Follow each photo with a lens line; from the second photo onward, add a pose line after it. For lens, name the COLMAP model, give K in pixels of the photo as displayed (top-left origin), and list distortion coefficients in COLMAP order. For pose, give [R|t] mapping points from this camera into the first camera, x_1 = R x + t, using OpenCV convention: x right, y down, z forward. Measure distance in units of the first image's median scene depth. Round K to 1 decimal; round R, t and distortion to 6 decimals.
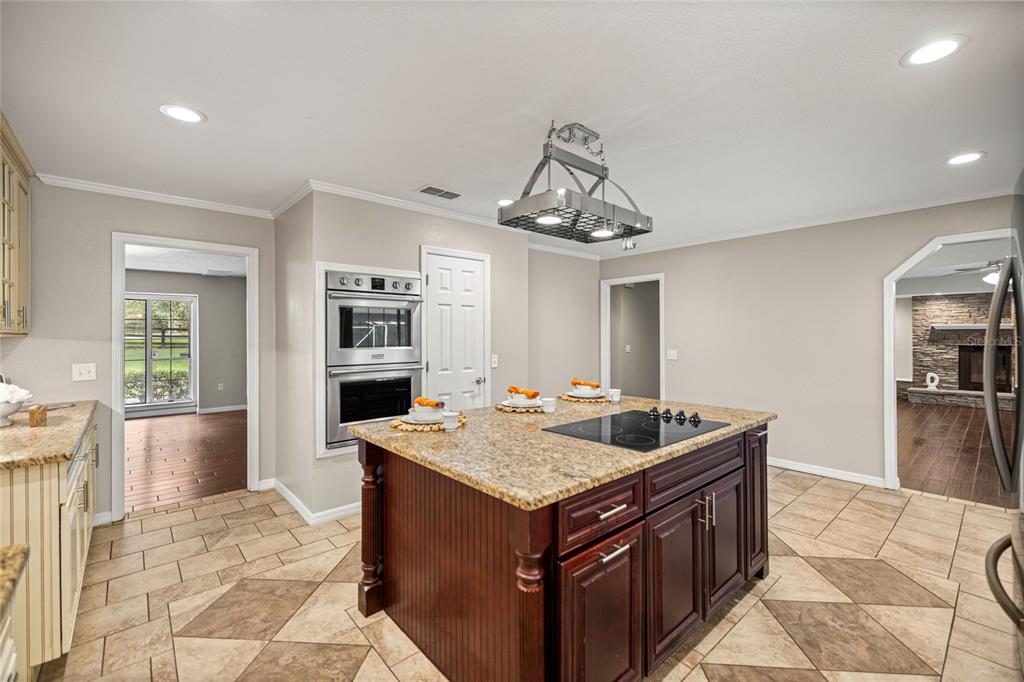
lens RADIAL K [[435.9, 0, 512.7], [0, 435.9, 336.4], [0, 0, 1]] dist [0.003054, 0.001251]
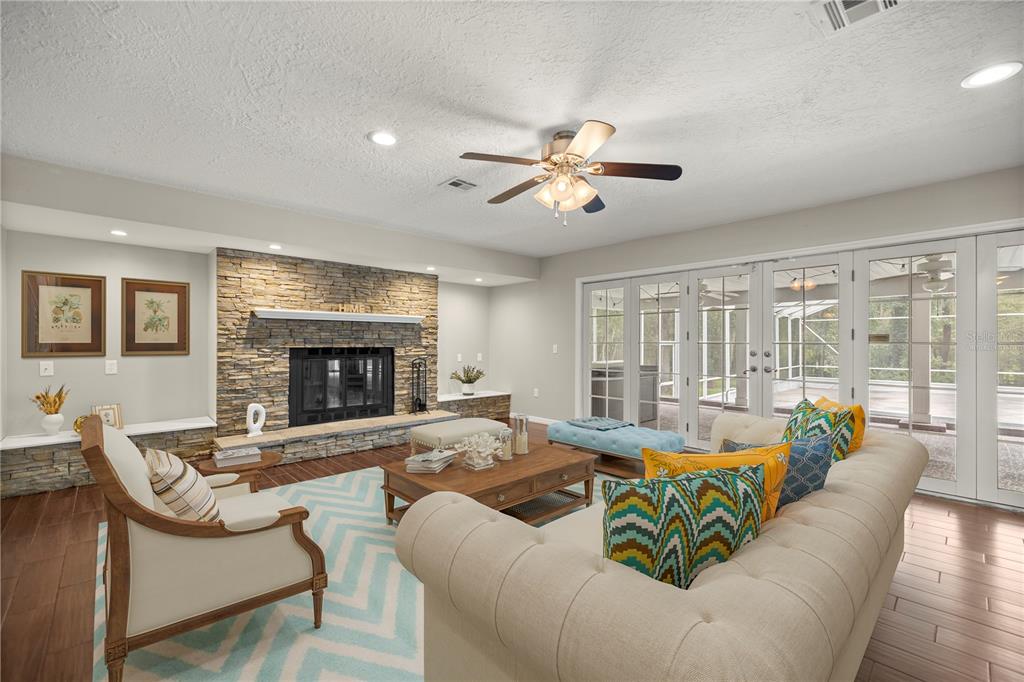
lens RADIAL K [[435.9, 0, 512.4], [0, 435.9, 339.1], [0, 0, 1]] dist [0.003054, 0.001251]
pose [[-0.031209, 0.007420, 0.999485, 0.446702], [-0.001168, 0.999971, -0.007460, 0.012640], [-0.999512, -0.001400, -0.031200, 0.724129]]
